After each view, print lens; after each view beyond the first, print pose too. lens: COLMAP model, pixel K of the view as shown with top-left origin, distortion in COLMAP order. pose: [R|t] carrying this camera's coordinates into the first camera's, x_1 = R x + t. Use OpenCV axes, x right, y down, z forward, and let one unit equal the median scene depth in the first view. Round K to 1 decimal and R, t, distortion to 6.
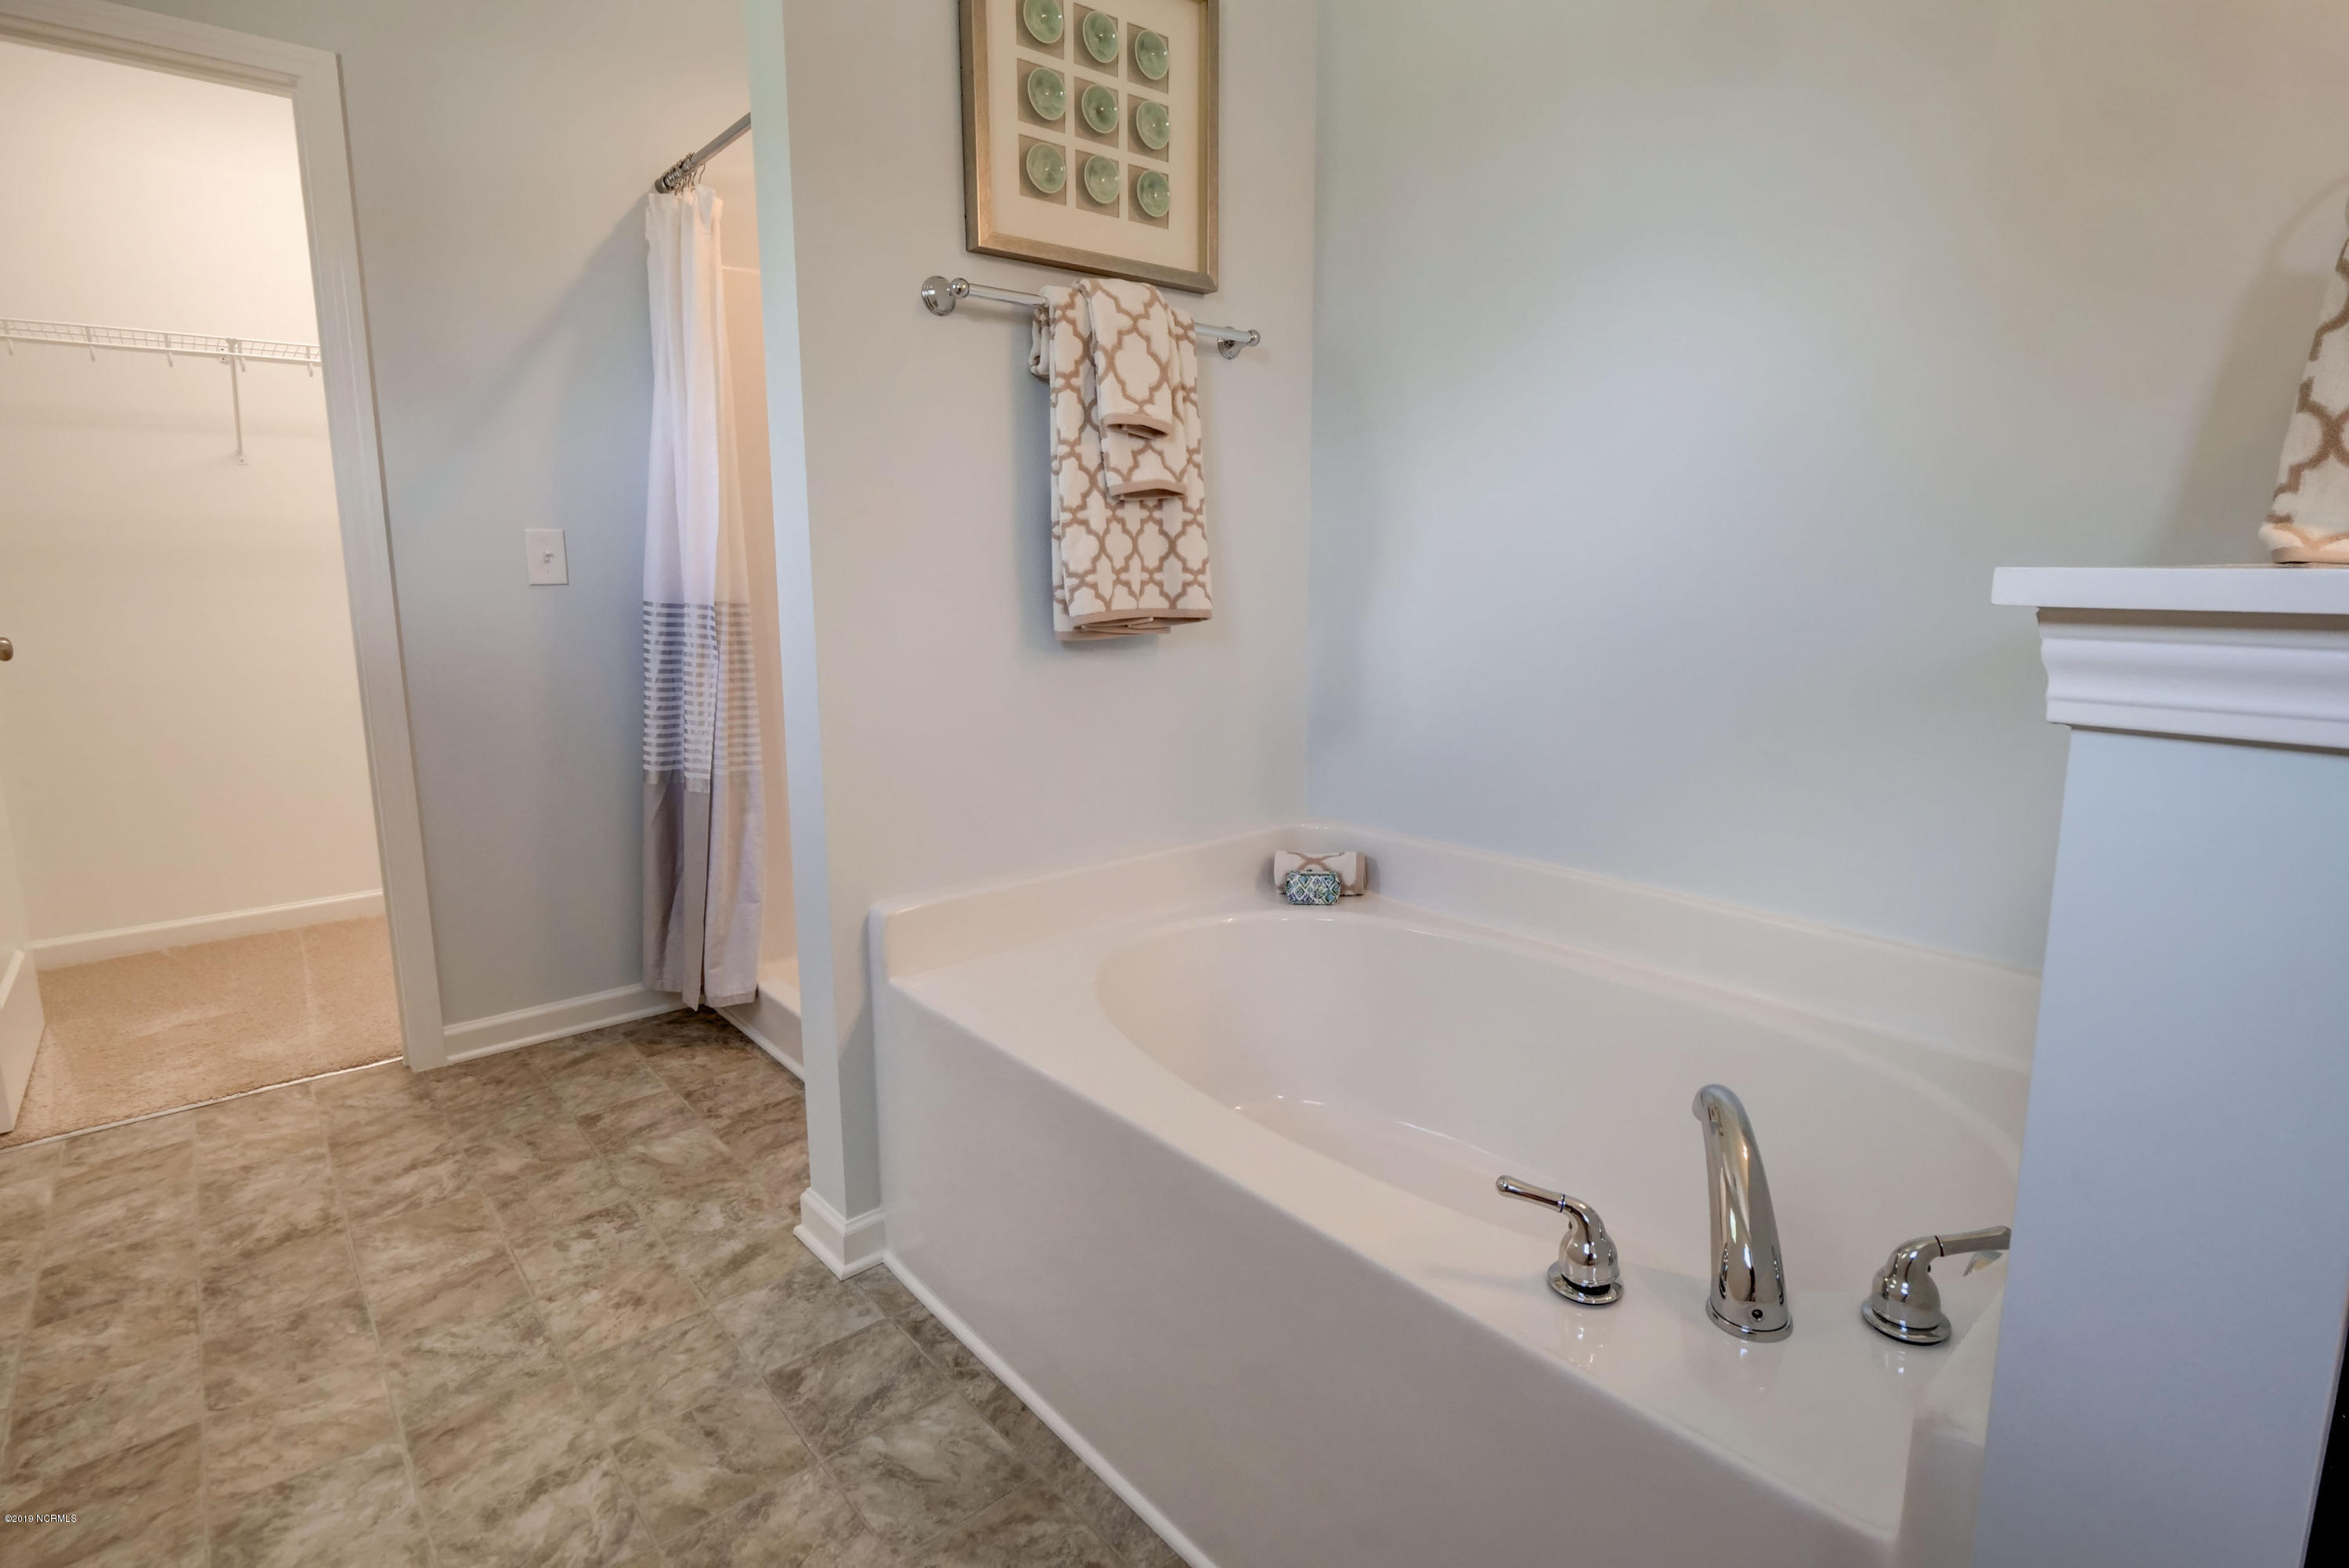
lens RADIAL K [[1143.5, 0, 1165.3], [0, 1143.5, 755.7], [0, 0, 1]] dist [-0.010826, -0.000780]
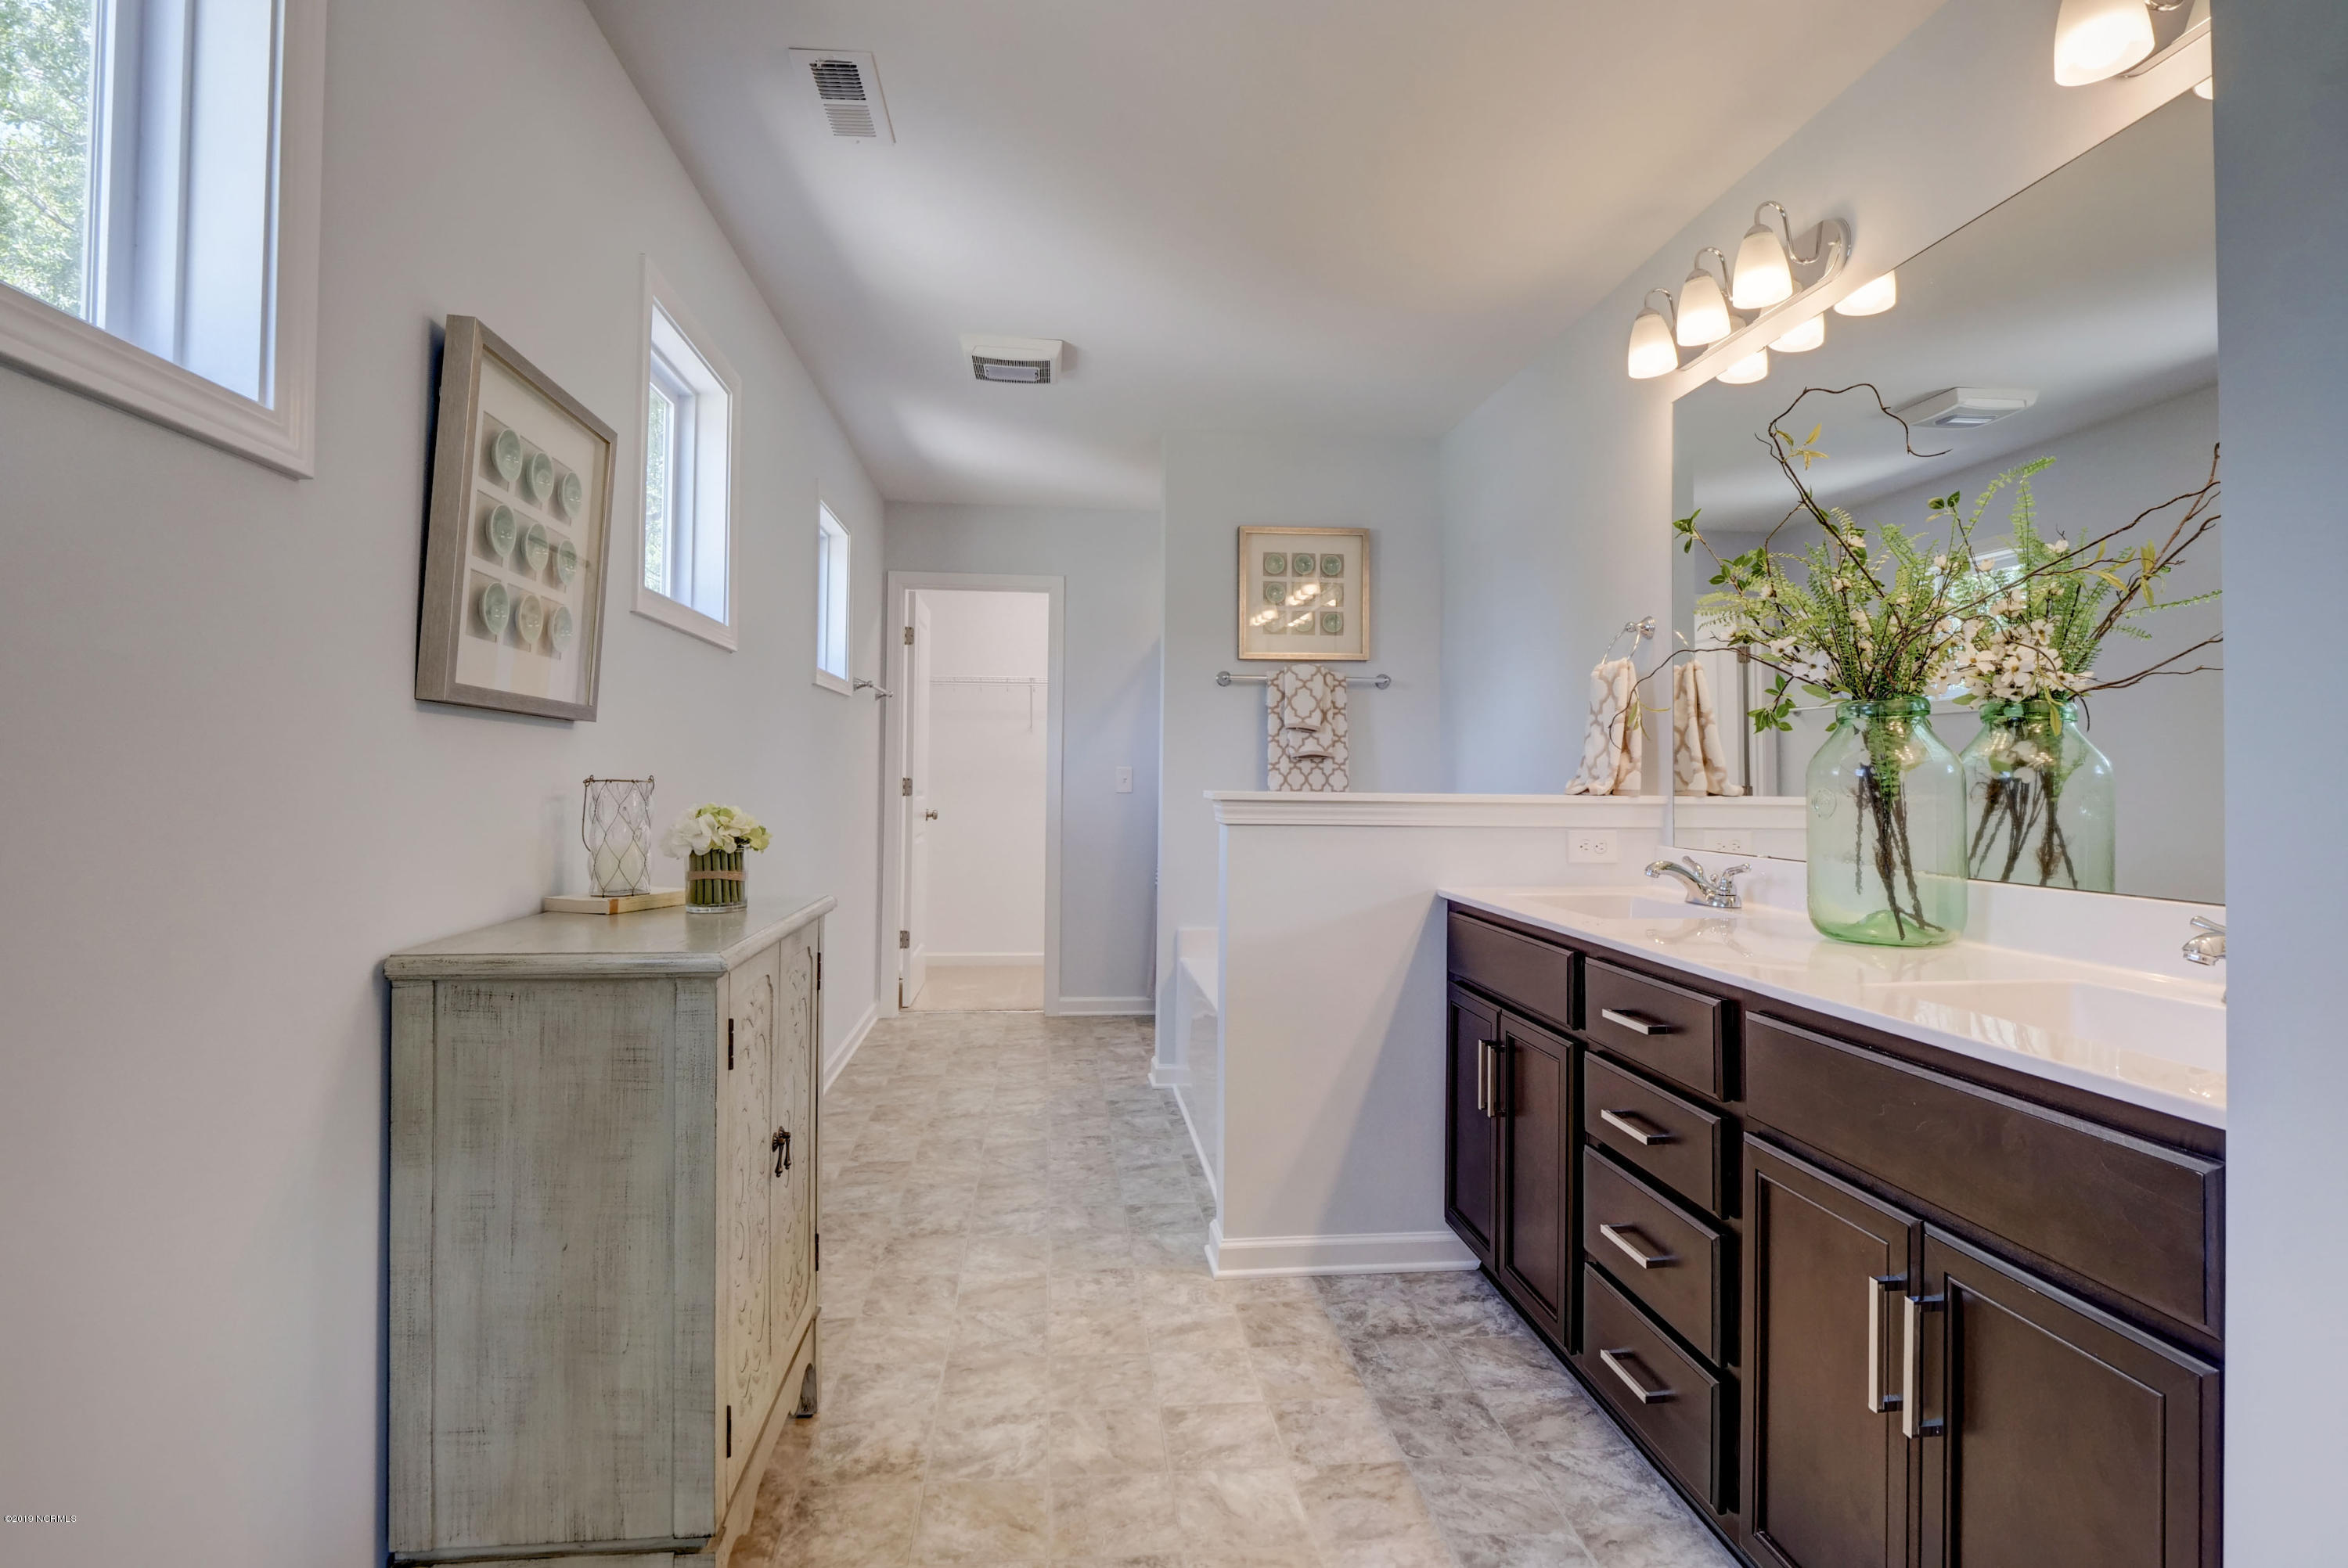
lens RADIAL K [[1143.0, 0, 1164.8], [0, 1143.0, 755.7], [0, 0, 1]] dist [-0.010826, -0.000780]
pose [[0.819265, -0.006865, -0.573374, 0.379885], [-0.103831, 0.981623, -0.160112, 0.024085], [0.563936, 0.190708, 0.803497, -0.171747]]
